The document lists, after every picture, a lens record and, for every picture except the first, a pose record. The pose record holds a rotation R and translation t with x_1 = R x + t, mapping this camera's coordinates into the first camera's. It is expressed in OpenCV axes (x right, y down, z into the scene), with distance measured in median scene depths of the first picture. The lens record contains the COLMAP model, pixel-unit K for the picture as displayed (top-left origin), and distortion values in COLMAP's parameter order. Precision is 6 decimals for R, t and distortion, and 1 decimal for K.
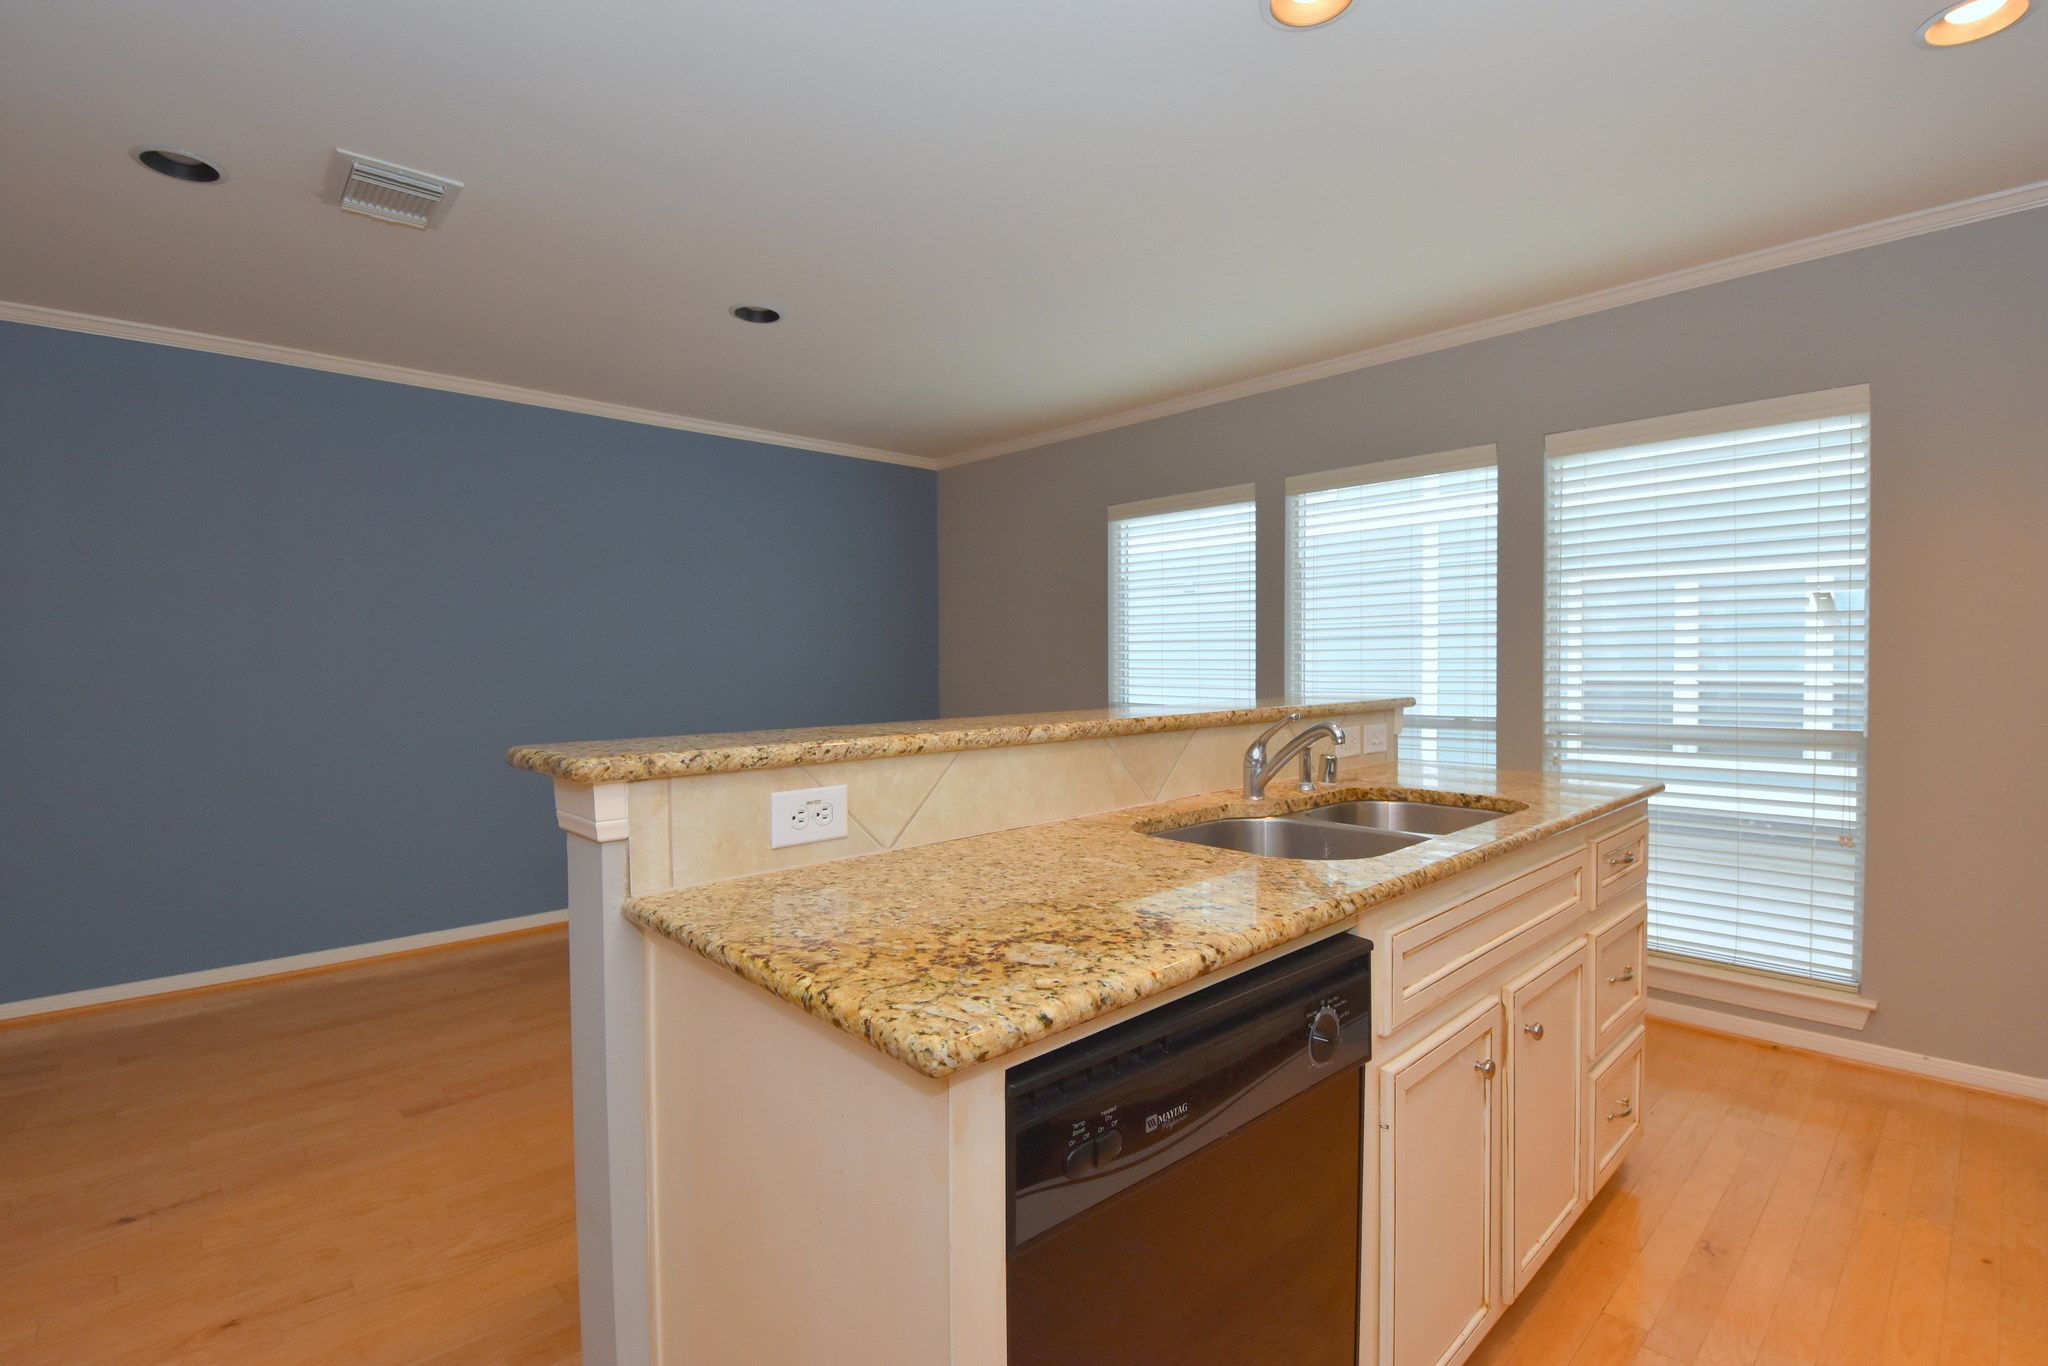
lens RADIAL K [[921.1, 0, 1039.0], [0, 921.1, 682.2], [0, 0, 1]] dist [0.023484, -0.032183]
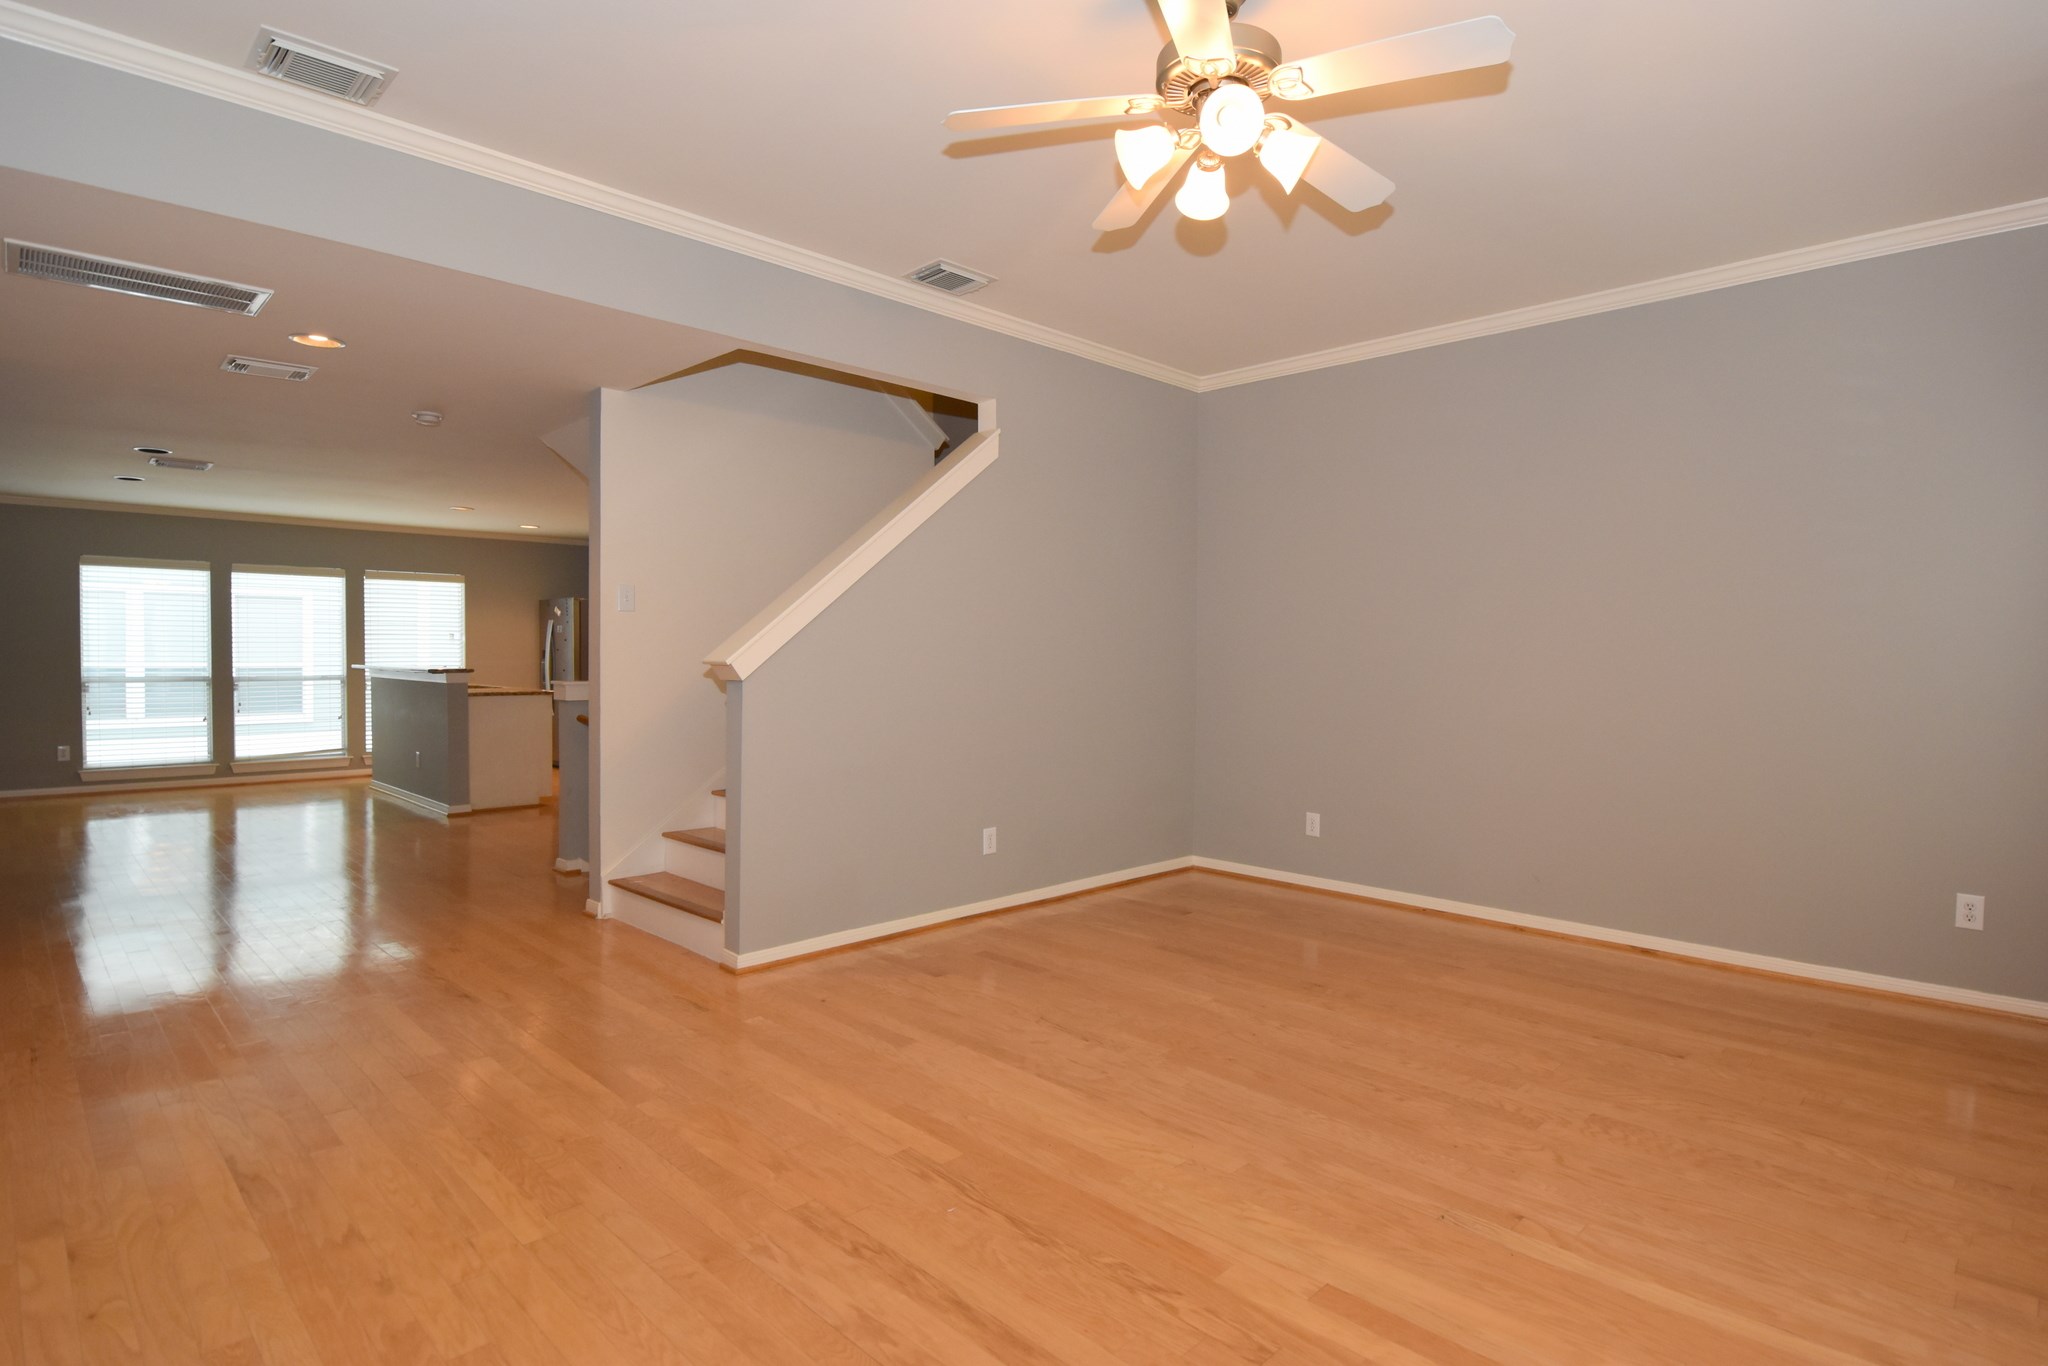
lens RADIAL K [[1063.1, 0, 1047.2], [0, 1063.1, 681.4], [0, 0, 1]] dist [0.025565, -0.030876]
pose [[-0.007557, -0.029892, 0.999525, -2.184581], [0.008408, 0.999516, 0.029955, -0.013764], [-0.999936, 0.008630, -0.007302, -0.826782]]
